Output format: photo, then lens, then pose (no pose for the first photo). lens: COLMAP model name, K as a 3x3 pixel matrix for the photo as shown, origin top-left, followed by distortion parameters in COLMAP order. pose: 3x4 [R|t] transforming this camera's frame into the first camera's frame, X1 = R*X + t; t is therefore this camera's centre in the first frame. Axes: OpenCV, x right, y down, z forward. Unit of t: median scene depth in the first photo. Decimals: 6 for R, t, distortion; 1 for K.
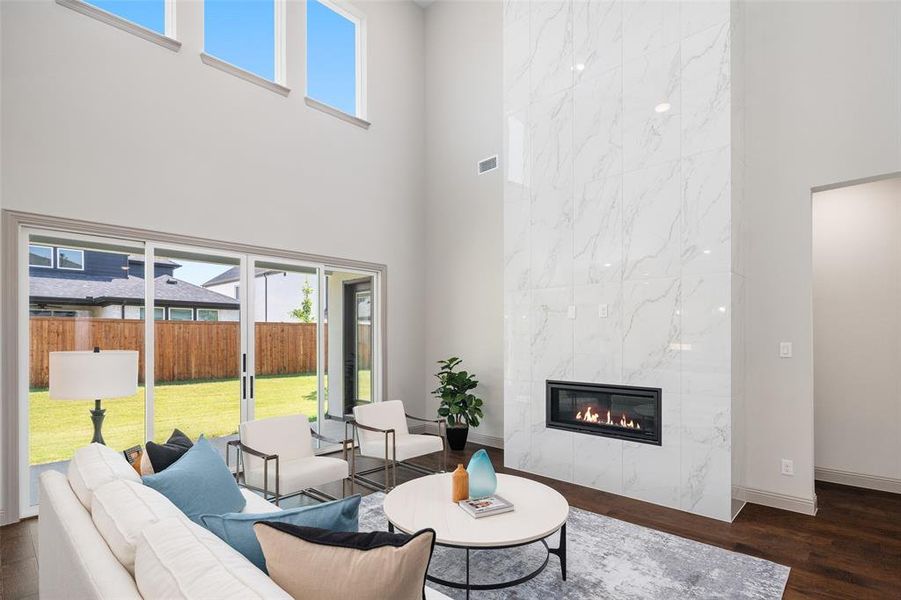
lens RADIAL K [[443.3, 0, 450.3], [0, 443.3, 342.0], [0, 0, 1]] dist [0.001934, 0.000726]
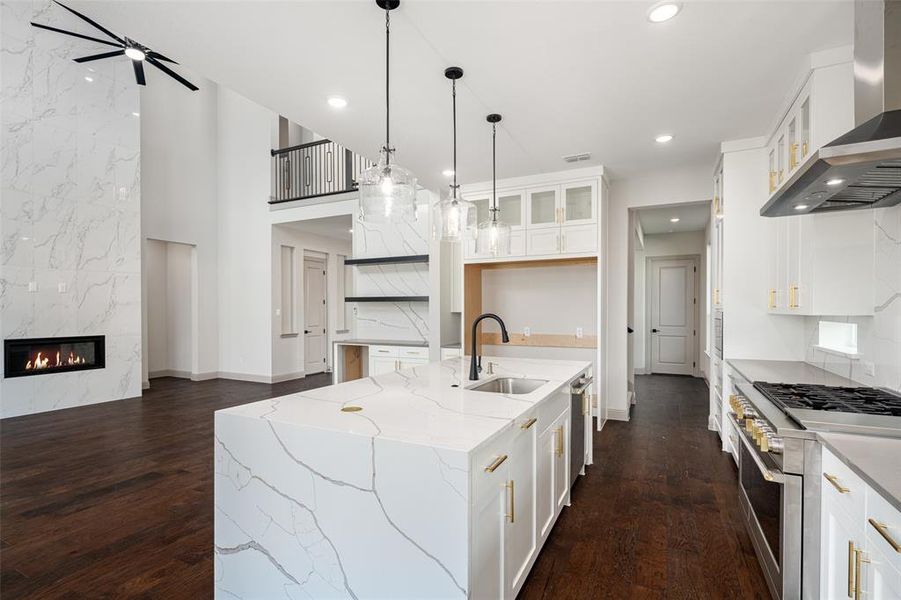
lens RADIAL K [[443.3, 0, 449.4], [0, 443.3, 306.6], [0, 0, 1]] dist [0.001934, 0.000726]
pose [[-0.292803, 0.009447, 0.956126, -1.324612], [0.011119, 0.999917, -0.006475, 0.015349], [-0.956108, 0.008736, -0.292884, 0.177208]]
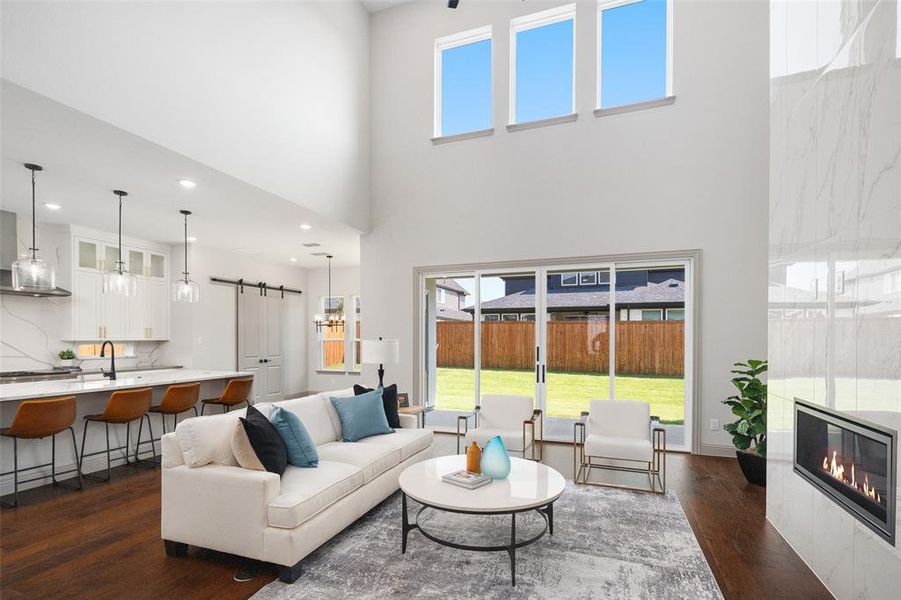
lens RADIAL K [[443.3, 0, 442.5], [0, 443.3, 337.4], [0, 0, 1]] dist [0.001934, 0.000726]
pose [[0.374698, 0.004123, -0.927138, 0.601128], [-0.014224, 0.999898, -0.001302, 0.006041], [0.927038, 0.013675, 0.374718, 0.284041]]
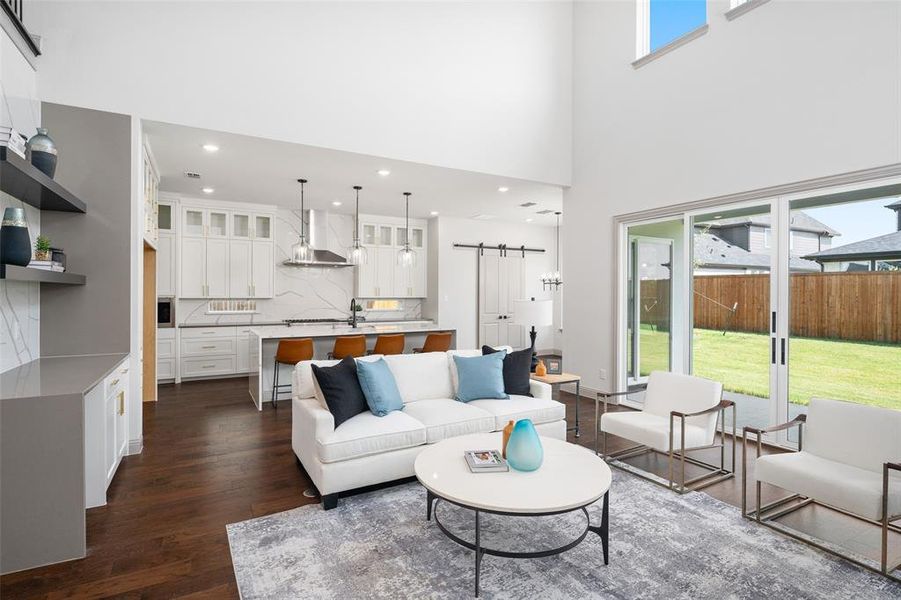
lens RADIAL K [[443.3, 0, 437.9], [0, 443.3, 292.8], [0, 0, 1]] dist [0.001934, 0.000726]
pose [[-0.322987, 0.003271, -0.946398, 0.579398], [-0.011970, 0.999900, 0.007541, -0.009045], [0.946328, 0.013764, -0.322916, 0.663695]]
